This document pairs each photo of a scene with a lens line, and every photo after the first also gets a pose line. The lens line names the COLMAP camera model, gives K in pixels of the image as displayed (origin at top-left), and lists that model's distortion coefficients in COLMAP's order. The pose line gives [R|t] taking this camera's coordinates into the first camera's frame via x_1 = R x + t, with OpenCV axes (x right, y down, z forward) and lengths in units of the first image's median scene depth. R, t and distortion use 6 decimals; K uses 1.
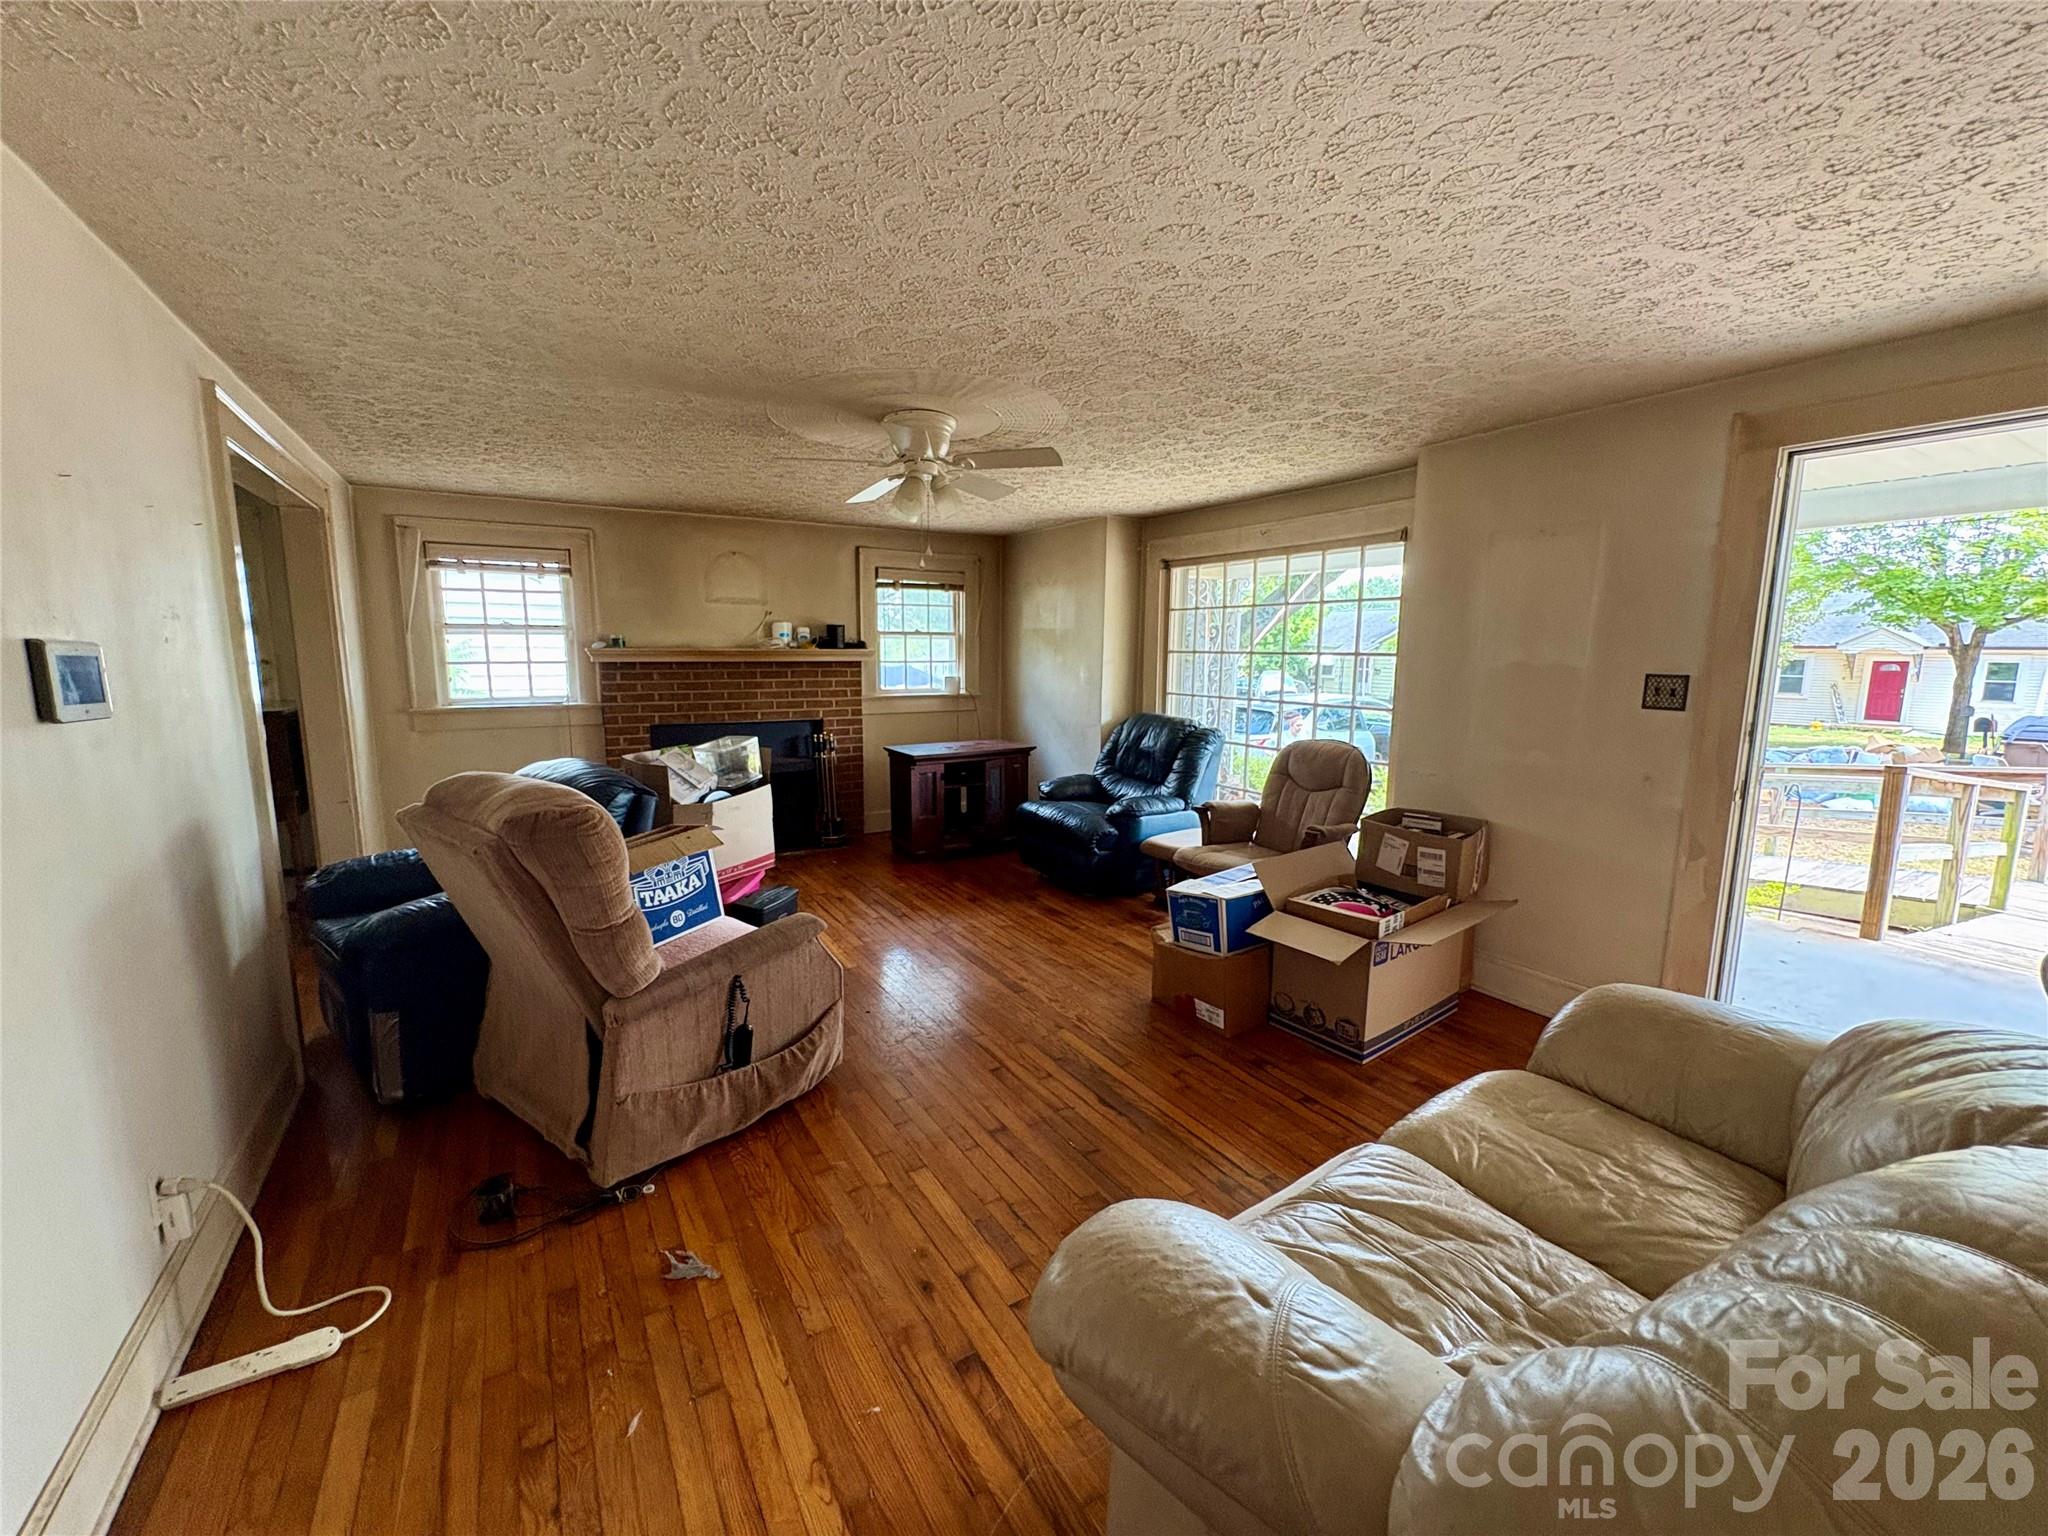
lens RADIAL K [[815.9, 0, 1025.7], [0, 815.9, 766.9], [0, 0, 1]] dist [-0.000632, 0.000084]
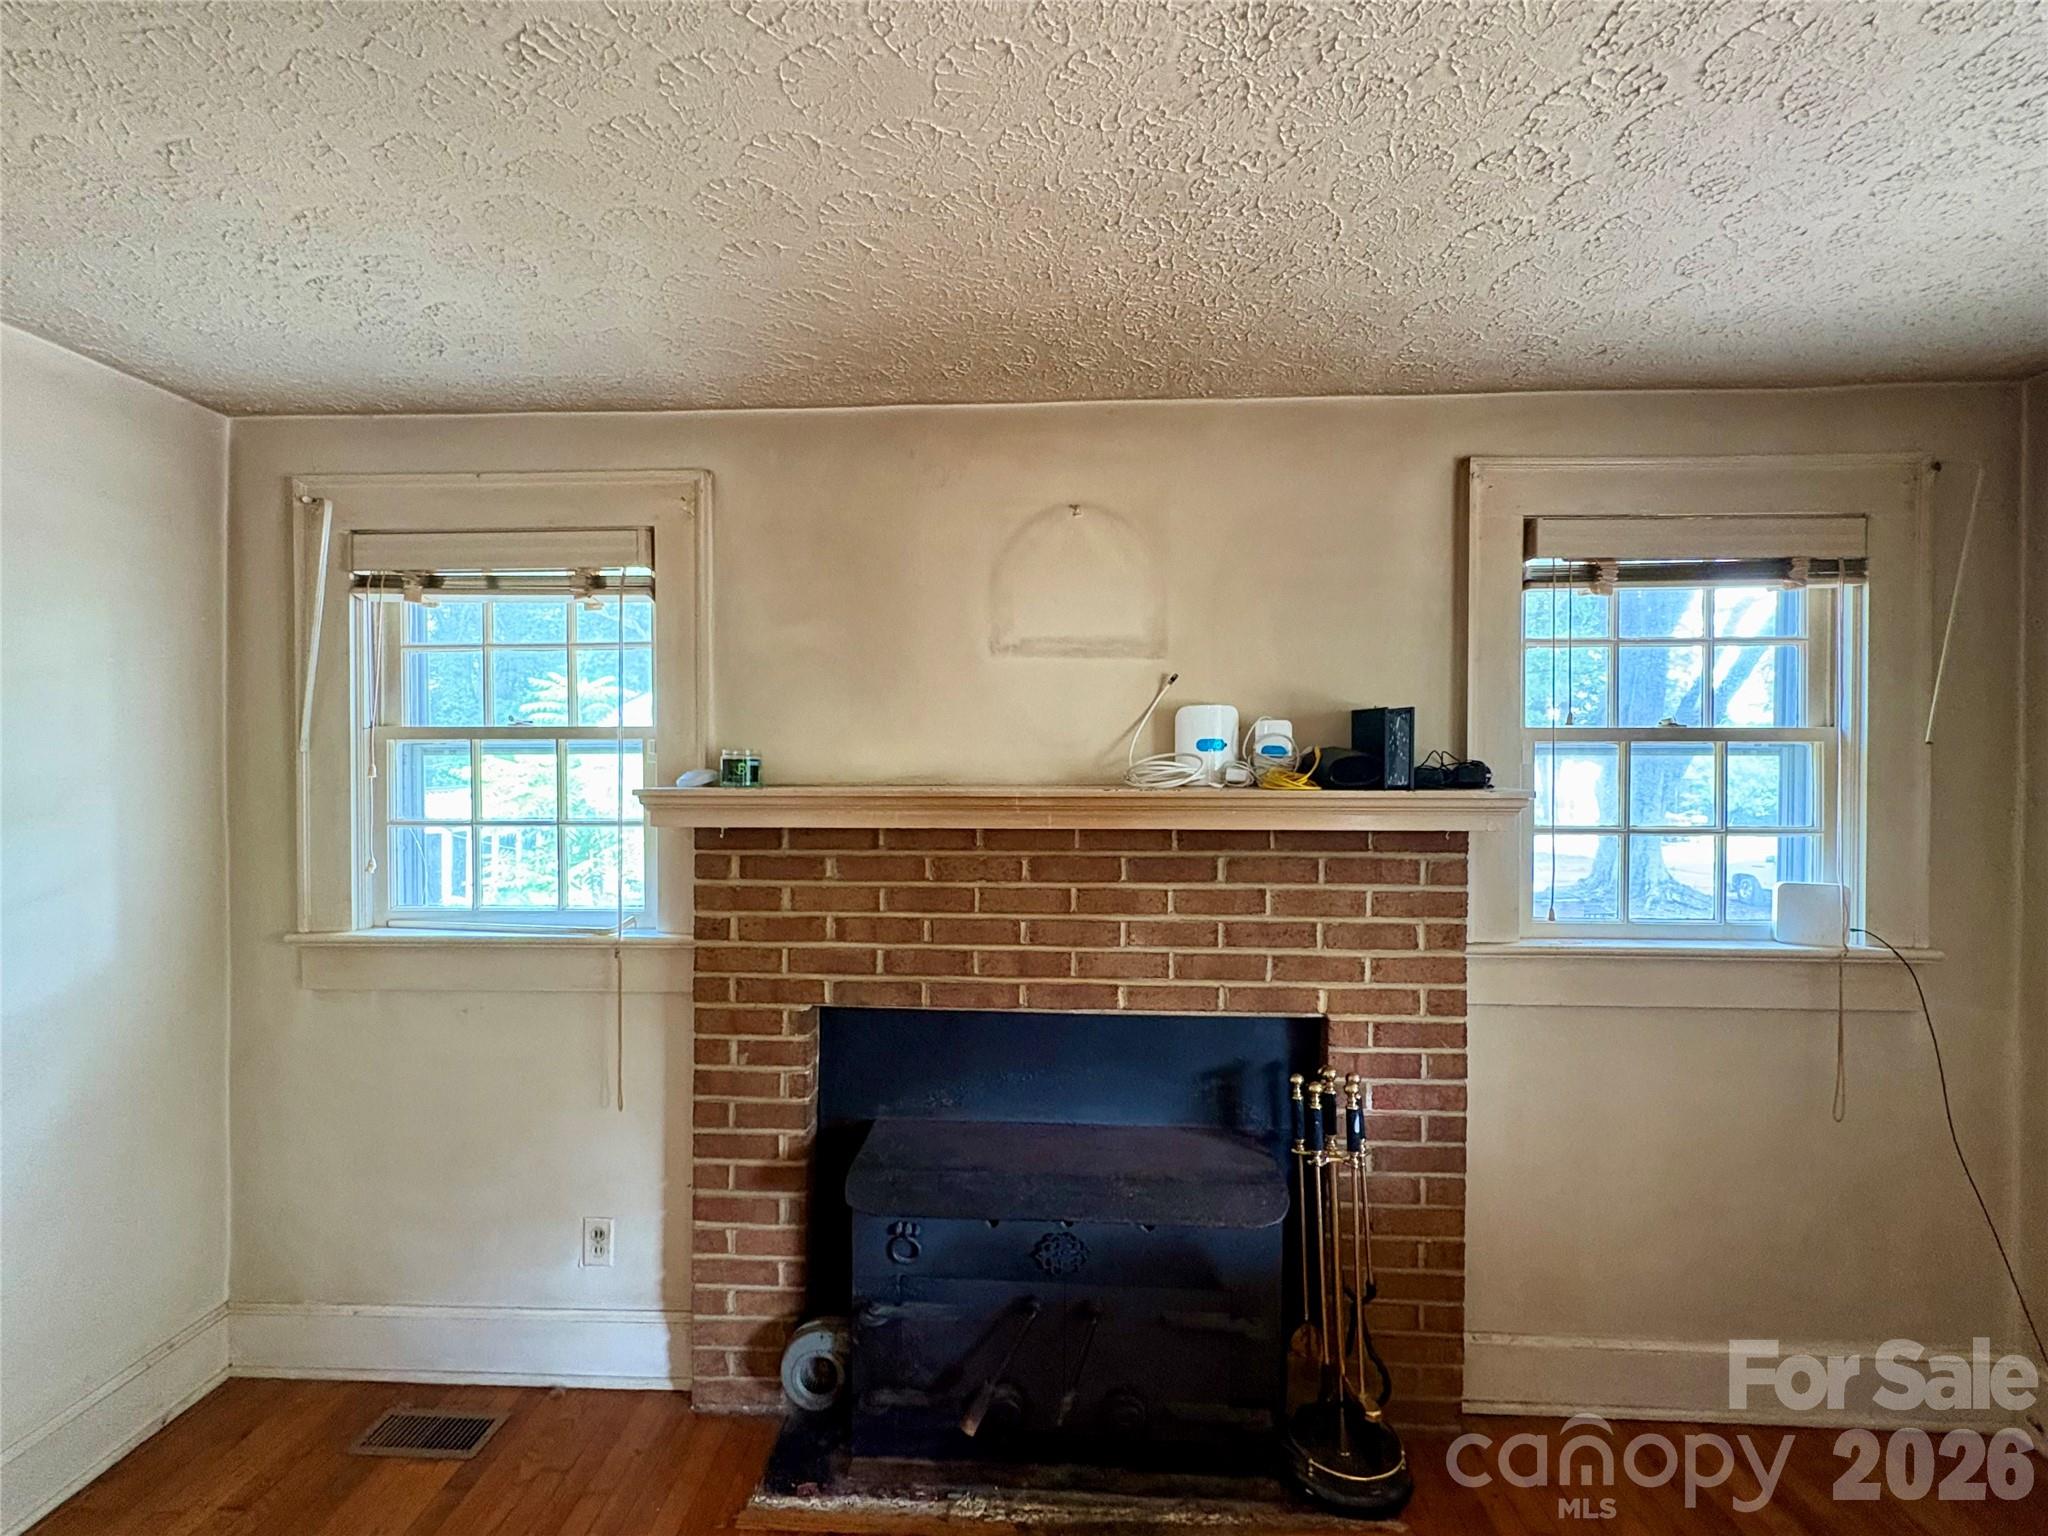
lens RADIAL K [[941.5, 0, 1024.0], [0, 941.5, 768.0], [0, 0, 1]] dist [-0.002366, -0.000132]
pose [[0.832850, -0.003312, -0.553488, -0.157088], [-0.076115, 0.989797, -0.120454, -0.104960], [0.548240, 0.142449, 0.824100, 0.671369]]
